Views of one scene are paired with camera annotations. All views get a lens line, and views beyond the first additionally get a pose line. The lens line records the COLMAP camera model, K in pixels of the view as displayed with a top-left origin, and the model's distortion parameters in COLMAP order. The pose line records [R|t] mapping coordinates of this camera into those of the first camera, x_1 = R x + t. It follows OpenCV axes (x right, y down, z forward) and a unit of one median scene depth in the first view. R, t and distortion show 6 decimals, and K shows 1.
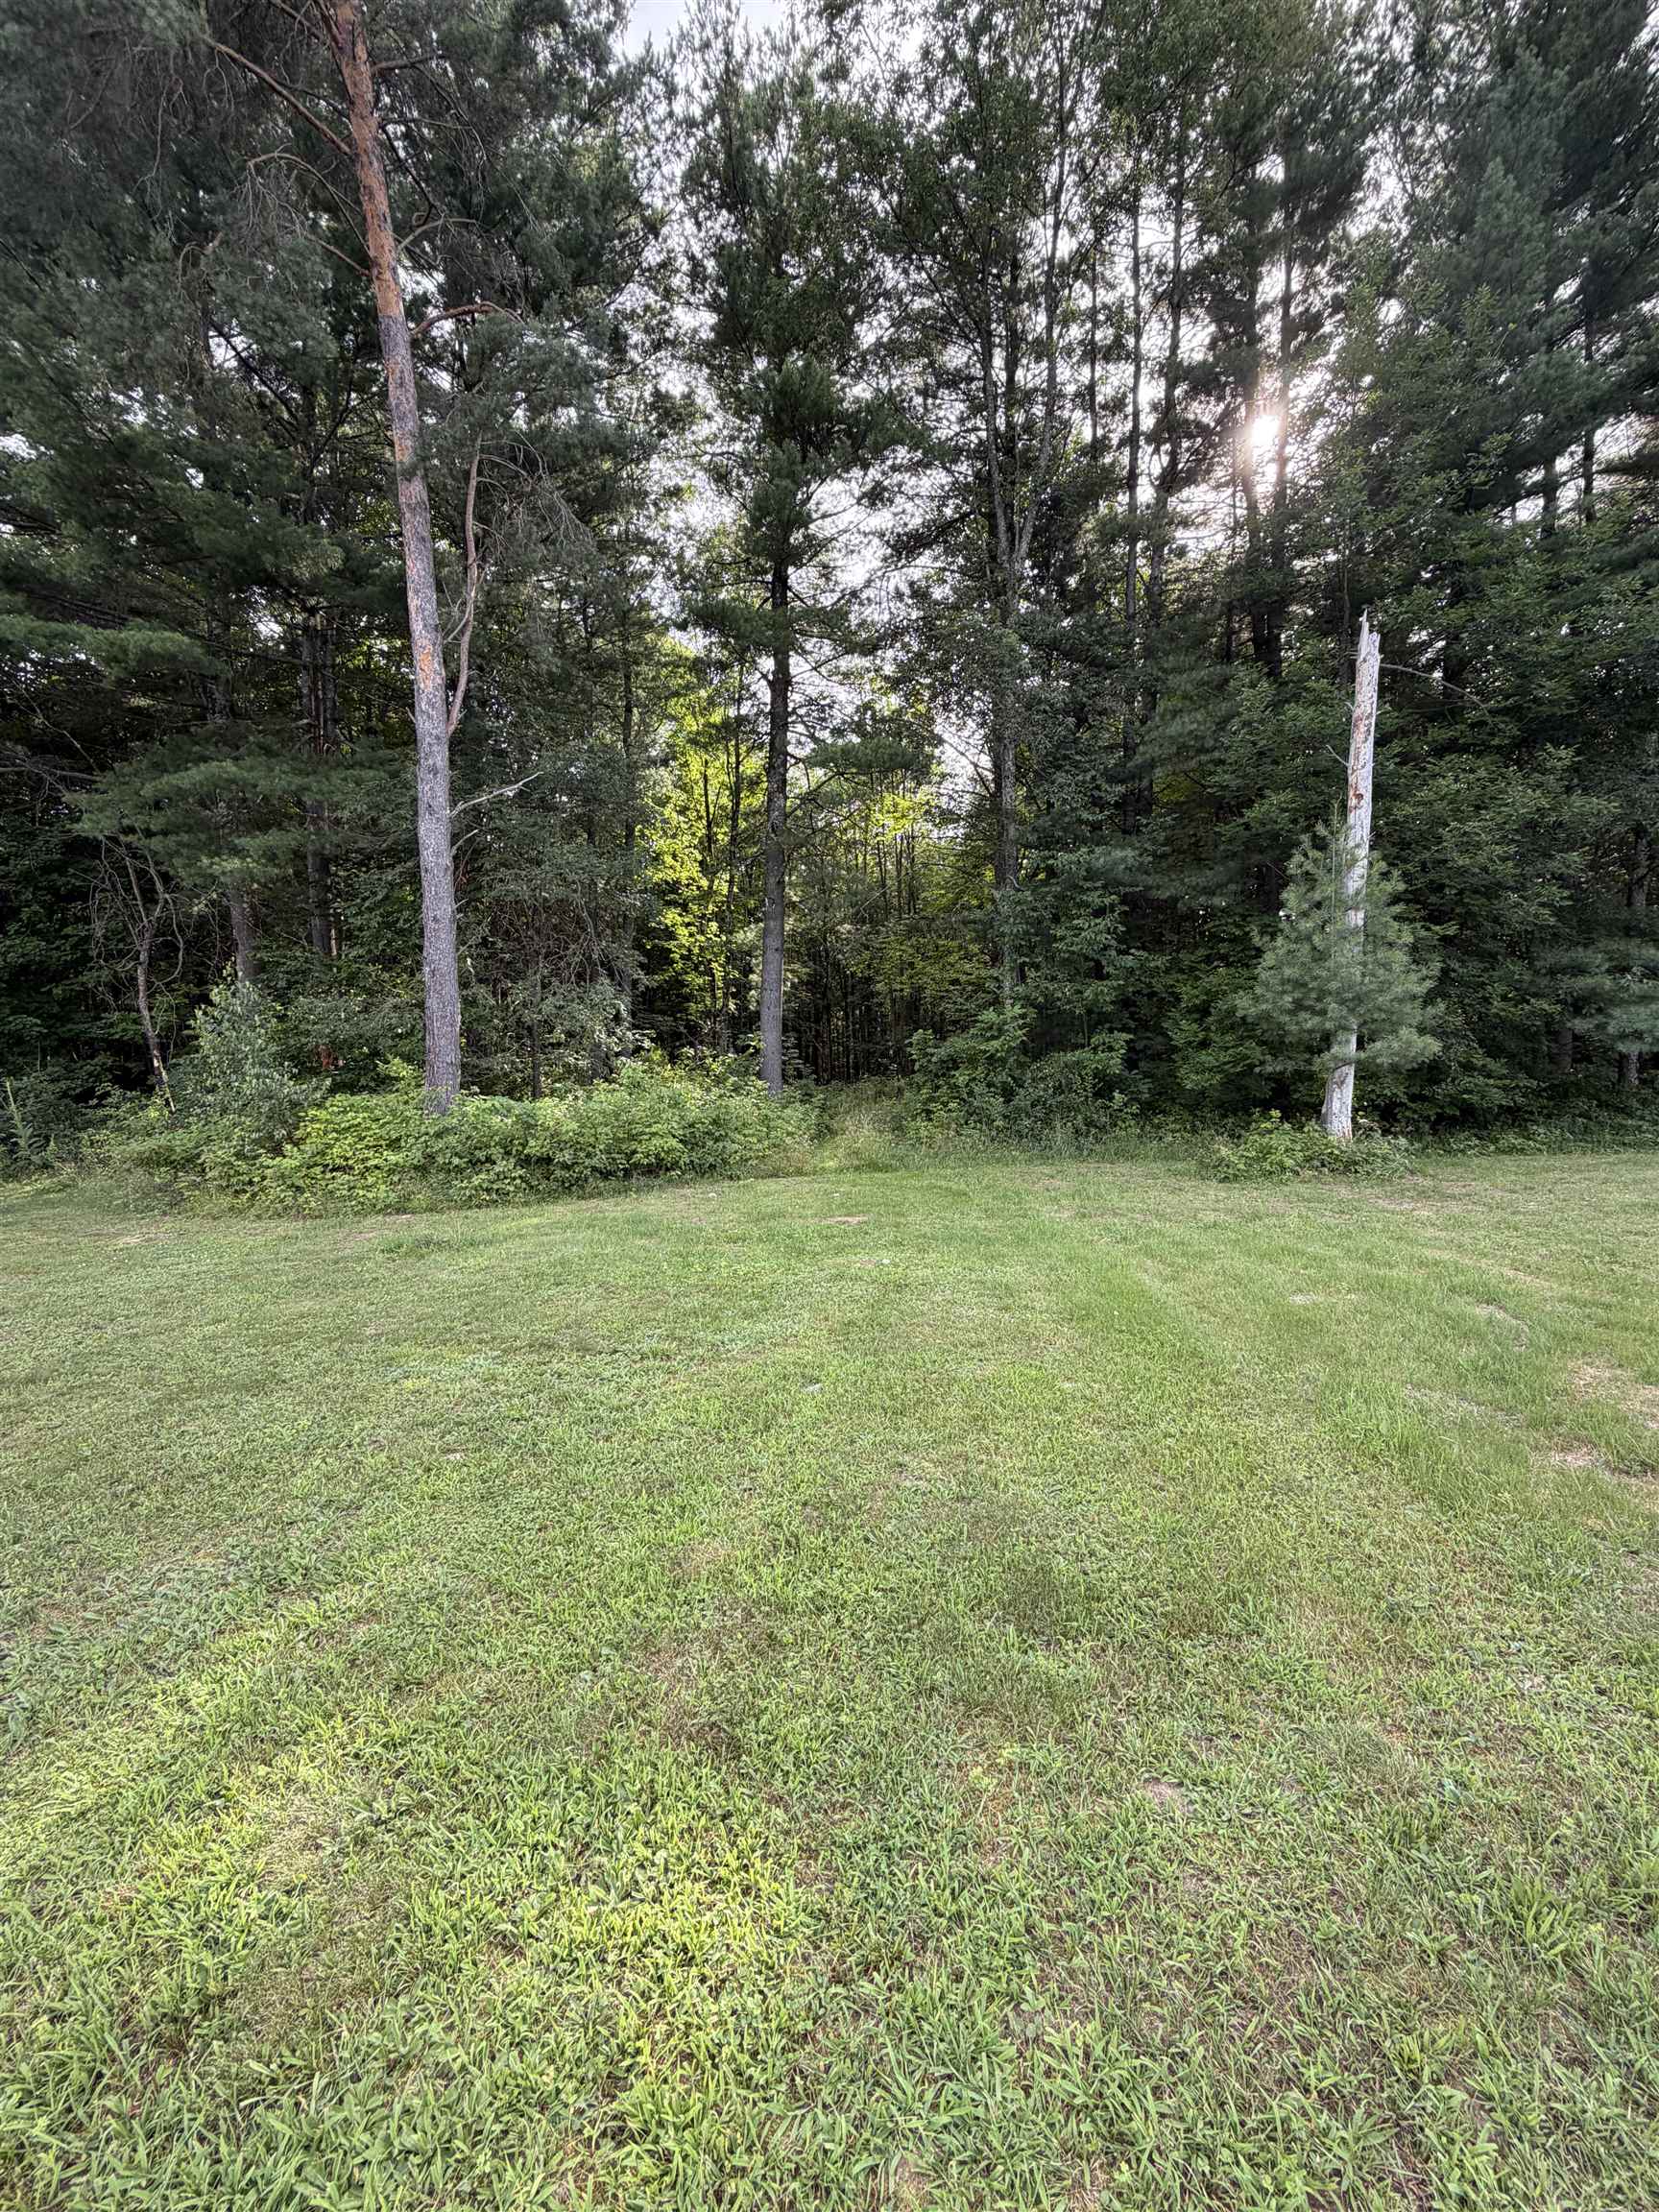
lens RADIAL K [[869.2, 0, 829.5], [0, 869.2, 1106.0], [0, 0, 1]] dist [-0.001387, -0.000269]
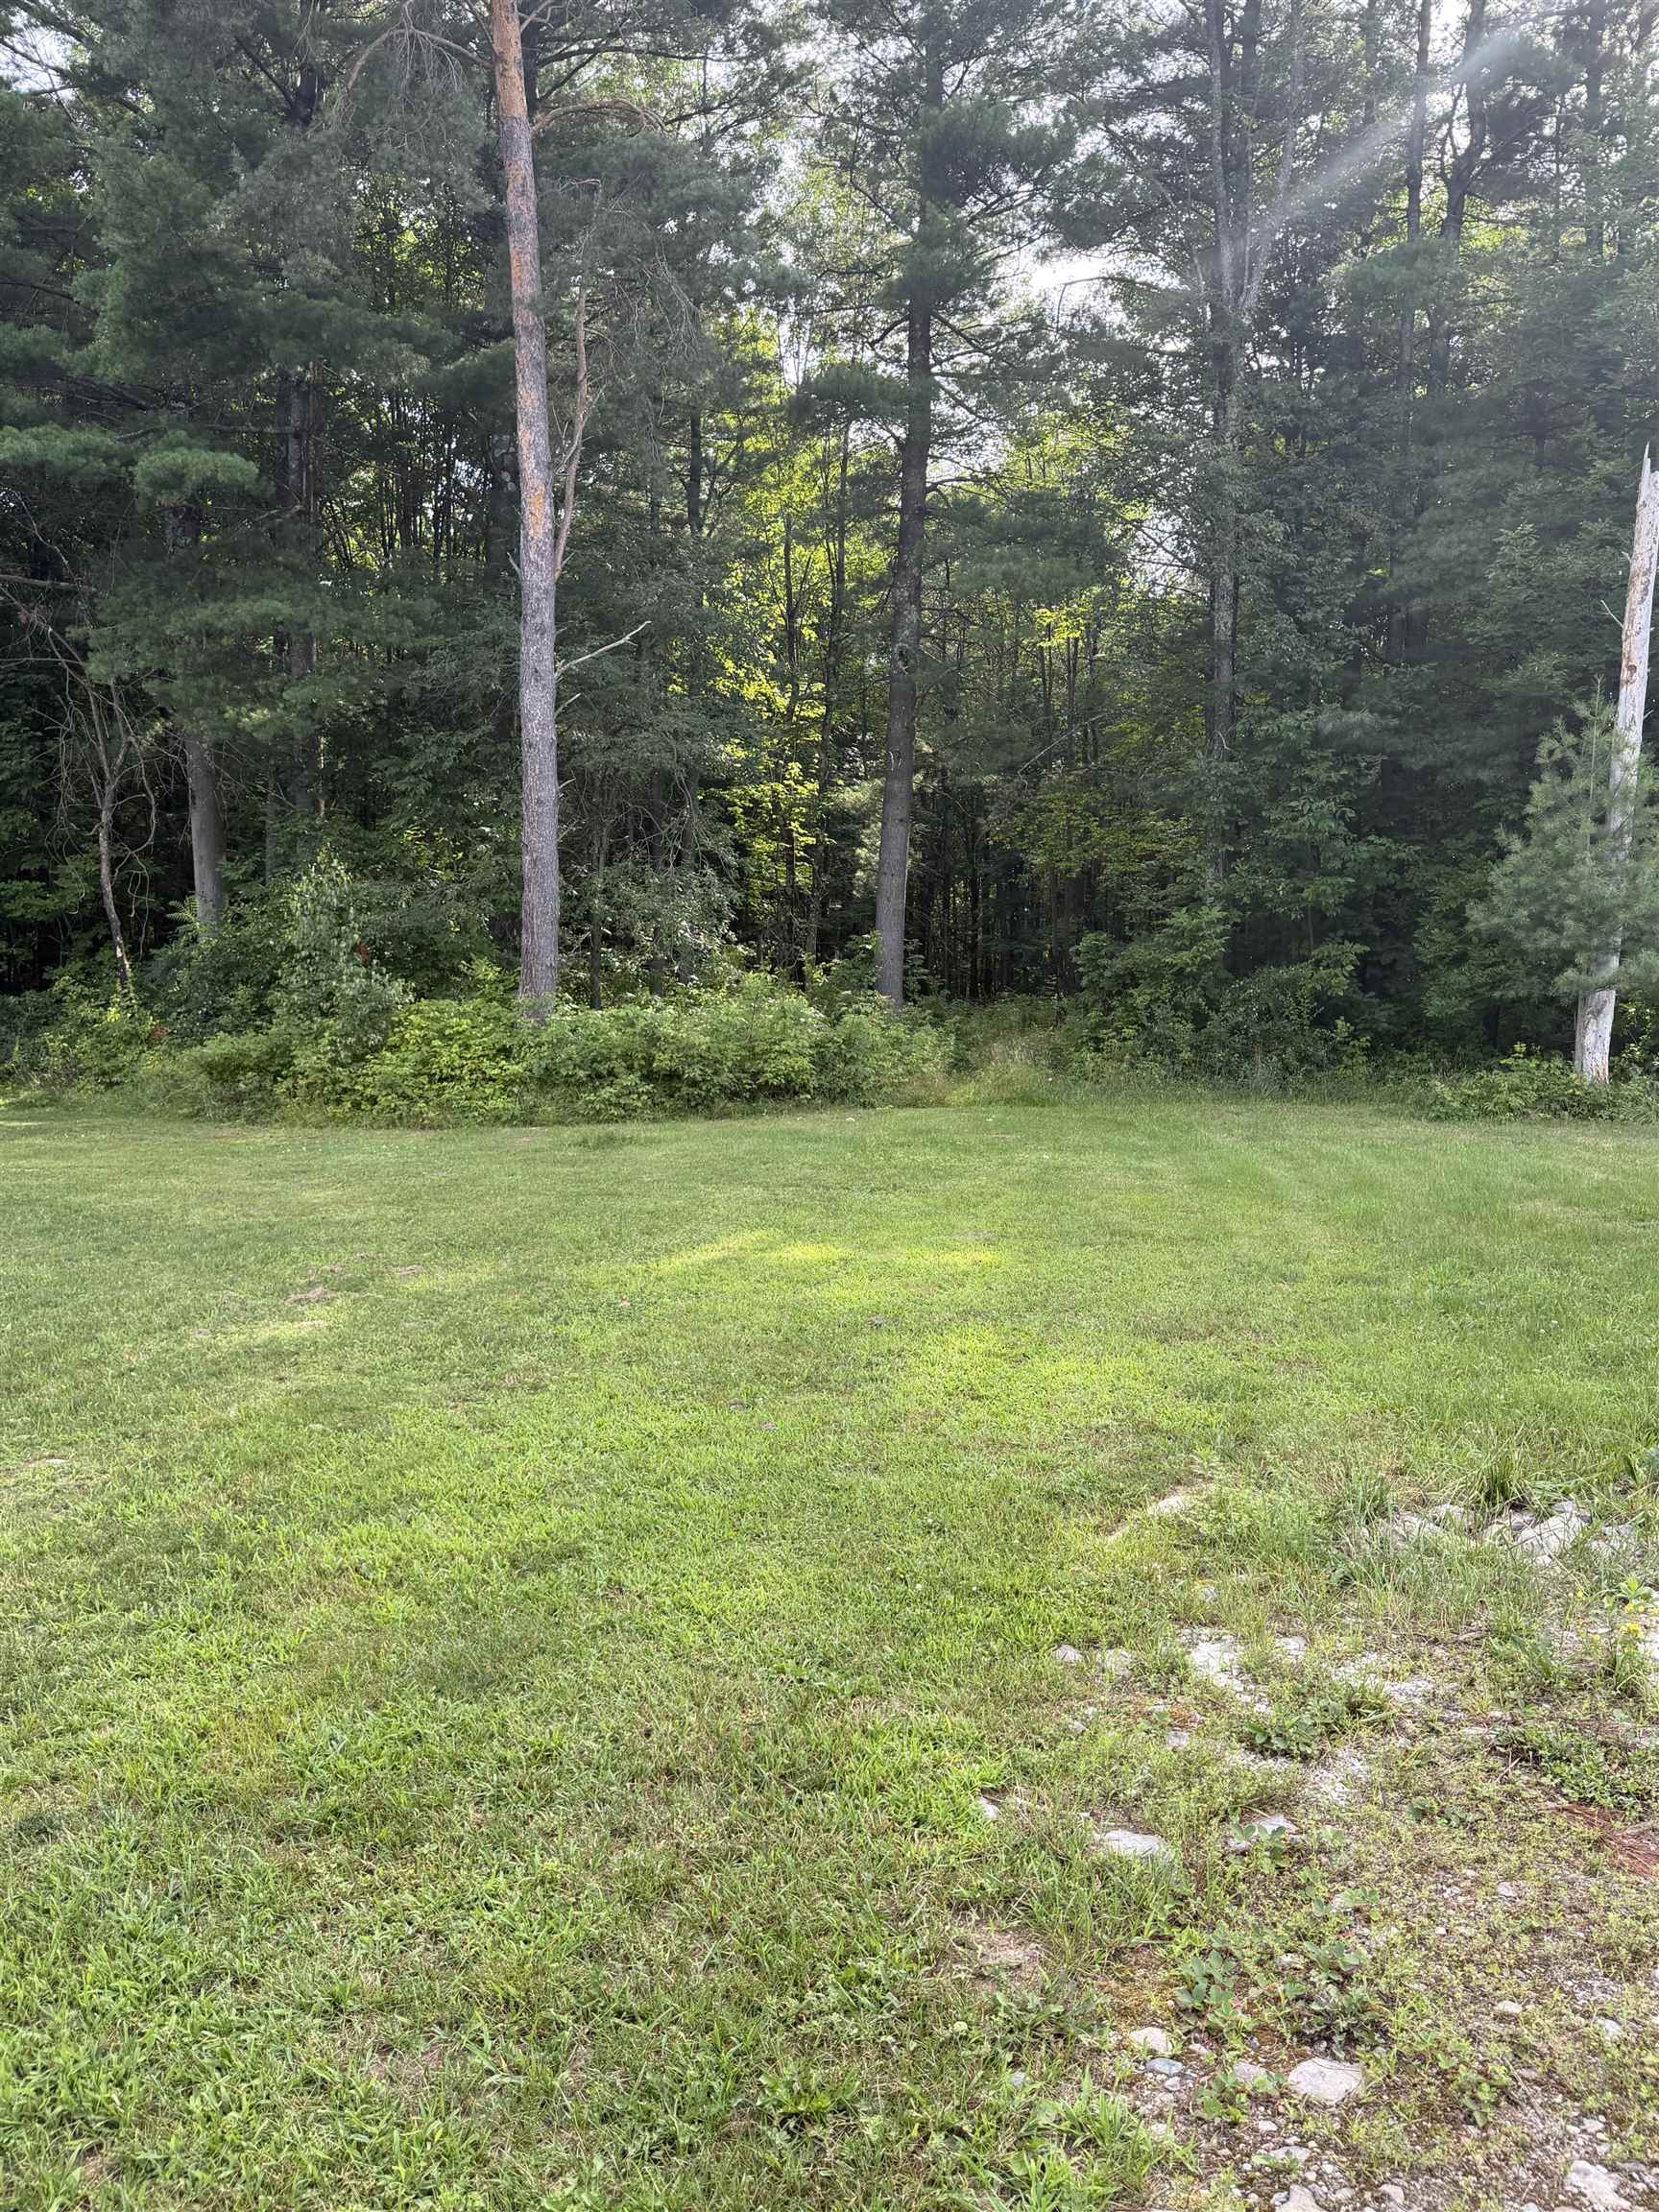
lens RADIAL K [[1634.1, 0, 829.5], [0, 1634.1, 1106.0], [0, 0, 1]] dist [0.161189, -0.256638]
pose [[0.998019, 0.027917, -0.056383, -0.053733], [-0.025916, 0.999019, 0.035917, 0.024203], [0.057330, -0.034384, 0.997763, -0.625531]]
